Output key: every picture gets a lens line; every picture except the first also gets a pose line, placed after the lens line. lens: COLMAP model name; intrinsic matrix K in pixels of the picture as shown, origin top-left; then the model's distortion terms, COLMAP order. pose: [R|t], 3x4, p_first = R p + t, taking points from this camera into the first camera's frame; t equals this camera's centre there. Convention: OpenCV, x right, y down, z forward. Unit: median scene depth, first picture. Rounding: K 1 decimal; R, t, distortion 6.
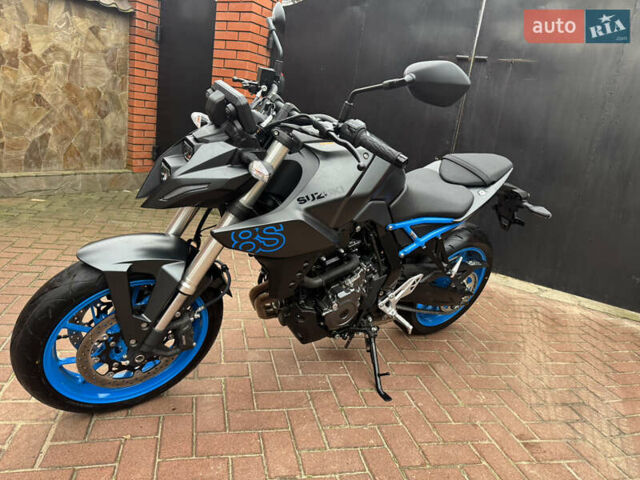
lens RADIAL K [[442.7, 0, 320.0], [0, 442.7, 240.0], [0, 0, 1]] dist [0.121723, -0.176076]
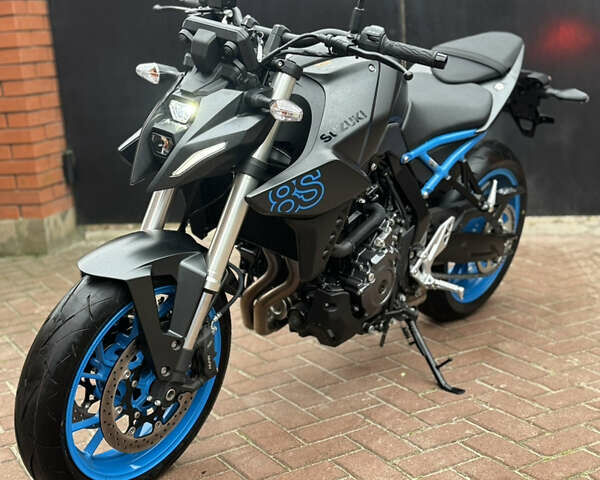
lens RADIAL K [[963.6, 0, 300.0], [0, 963.6, 240.0], [0, 0, 1]] dist [0.161858, 0.114652]
pose [[0.943631, -0.258196, 0.207112, -0.345787], [0.265329, 0.964133, -0.006937, 0.061475], [-0.197892, 0.061499, 0.978293, -0.478824]]
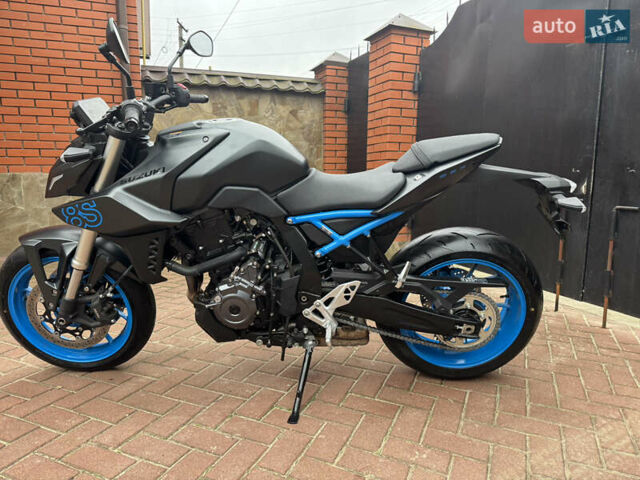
lens RADIAL K [[442.7, 0, 320.0], [0, 442.7, 240.0], [0, 0, 1]] dist [0.121723, -0.176076]
pose [[0.792305, -0.037504, -0.608971, 0.719354], [-0.060853, 0.988274, -0.140037, 0.127746], [0.607082, 0.148010, 0.780733, 0.307915]]
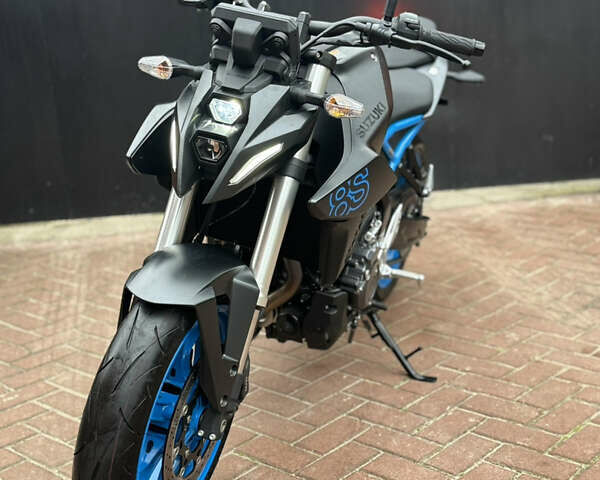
lens RADIAL K [[963.6, 0, 300.0], [0, 963.6, 240.0], [0, 0, 1]] dist [0.161858, 0.114652]
pose [[0.814871, -0.331510, 0.475486, -0.675050], [0.320061, 0.941251, 0.107733, -0.089509], [-0.483266, 0.064396, 0.873102, -0.259020]]
